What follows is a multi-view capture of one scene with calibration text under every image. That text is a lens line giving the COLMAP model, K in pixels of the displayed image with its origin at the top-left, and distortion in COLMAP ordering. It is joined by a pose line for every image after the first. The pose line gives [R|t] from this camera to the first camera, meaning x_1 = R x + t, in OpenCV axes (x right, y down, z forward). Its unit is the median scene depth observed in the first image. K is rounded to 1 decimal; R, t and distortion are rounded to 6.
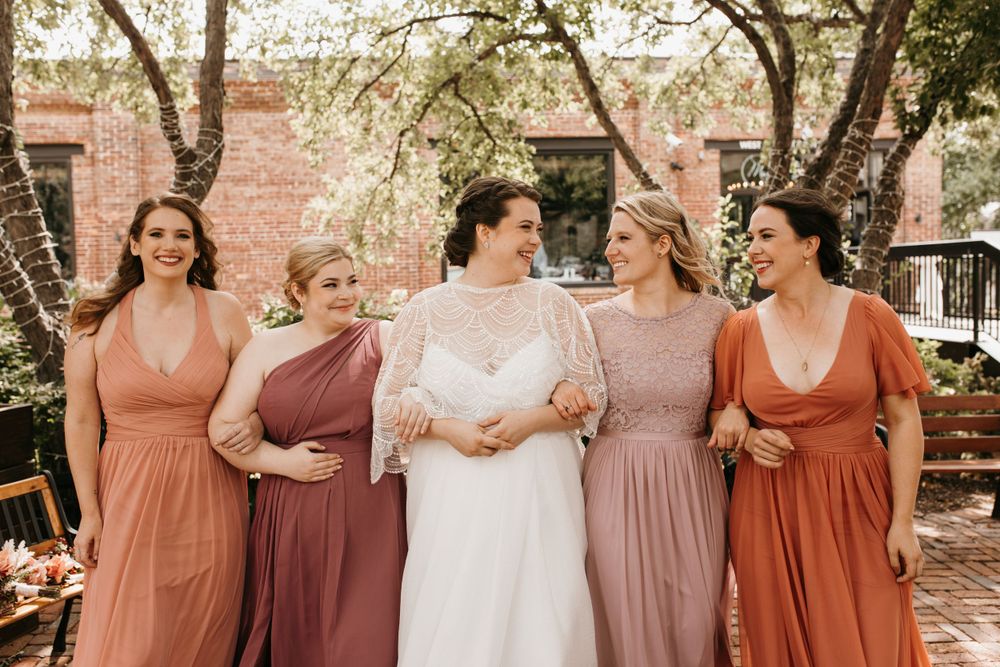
lens RADIAL K [[952.9, 0, 500.0], [0, 952.9, 333.5], [0, 0, 1]] dist [-0.062562, 0.092704]
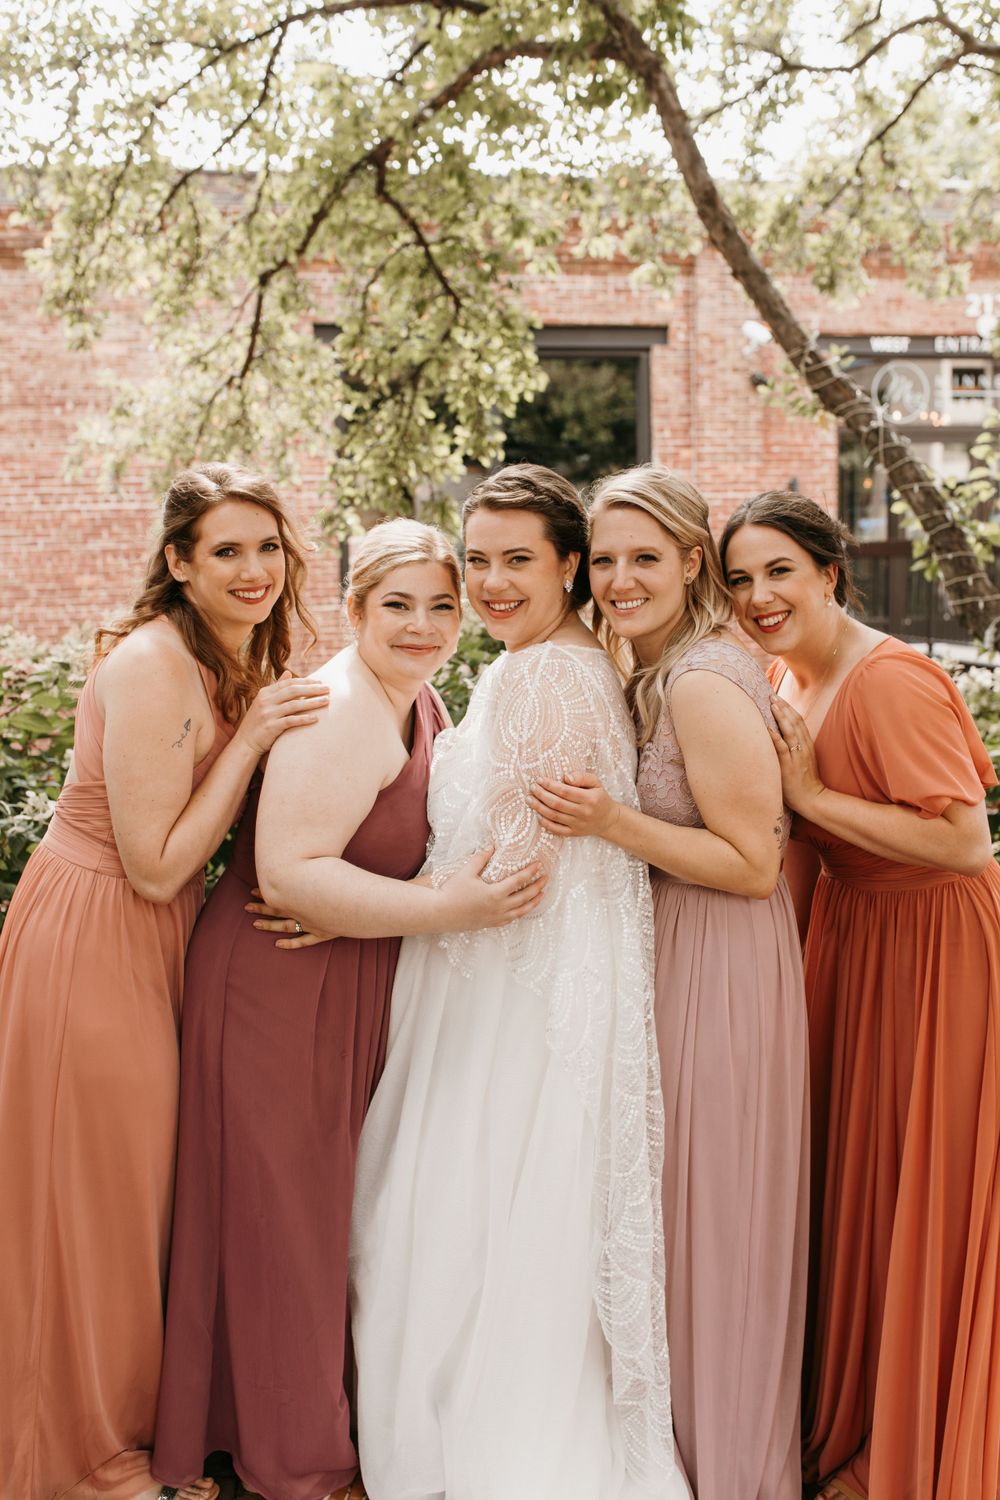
lens RADIAL K [[1424.6, 0, 500.0], [0, 1424.6, 750.0], [0, 0, 1]] dist [-0.060409, 0.083413]
pose [[0.998338, -0.003698, 0.057519, -0.025402], [0.000023, 0.997965, 0.063759, -0.019645], [-0.057638, -0.063652, 0.996306, 0.258218]]
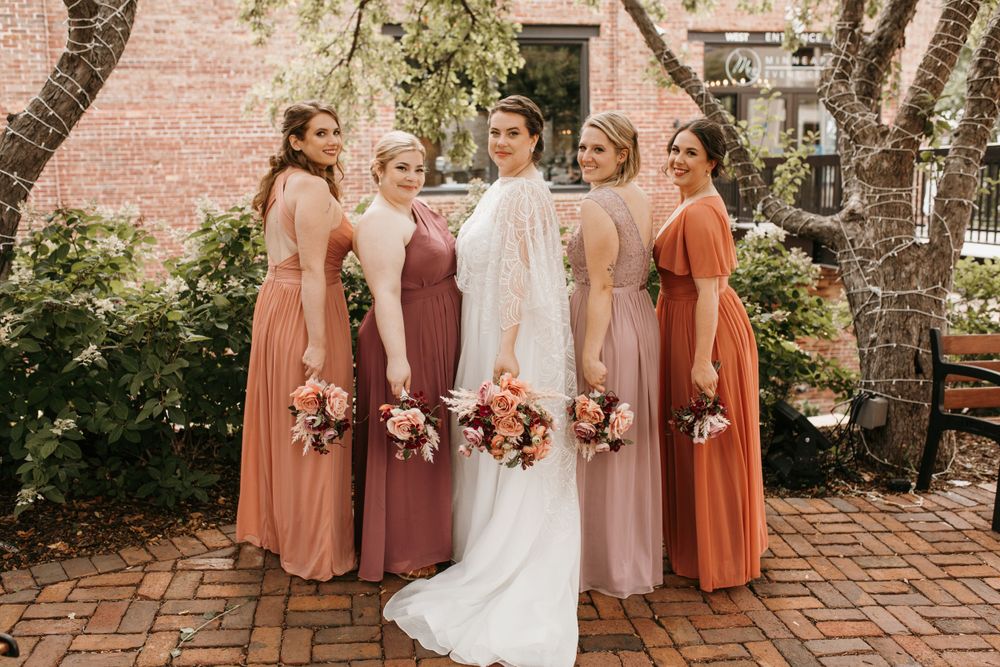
lens RADIAL K [[949.7, 0, 500.0], [0, 949.7, 333.5], [0, 0, 1]] dist [-0.060409, 0.083413]
pose [[0.997967, -0.001413, 0.063715, -0.034198], [-0.004893, 0.995104, 0.098713, -0.006149], [-0.063543, -0.098824, 0.993074, 0.137788]]
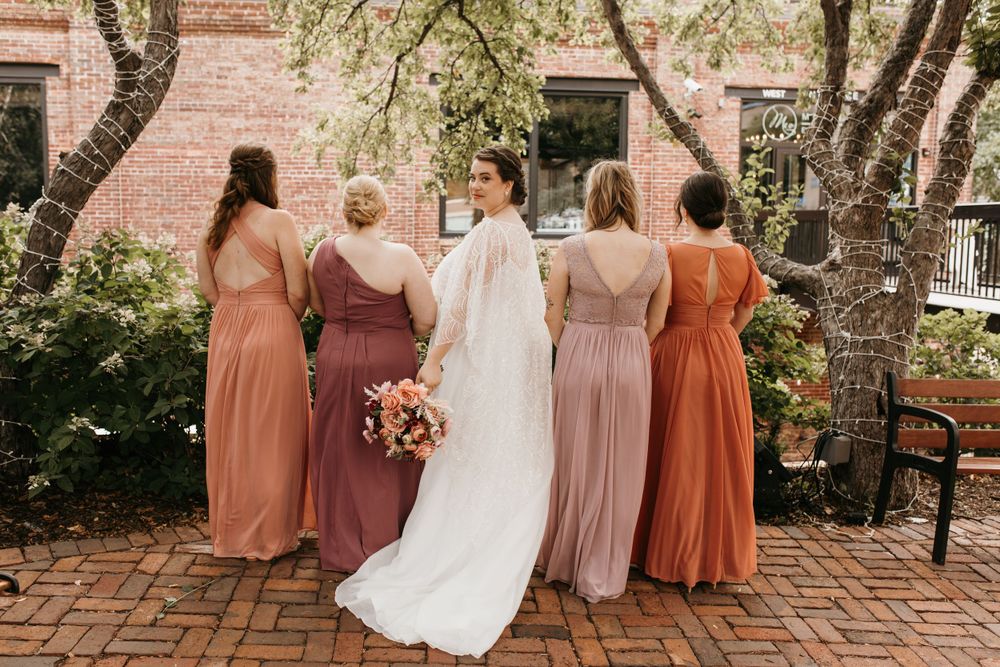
lens RADIAL K [[949.7, 0, 500.0], [0, 949.7, 333.5], [0, 0, 1]] dist [-0.060409, 0.083413]
pose [[0.999290, 0.037622, 0.001971, 0.001376], [-0.037674, 0.997911, 0.052477, -0.002165], [0.000007, -0.052514, 0.998620, 0.091514]]
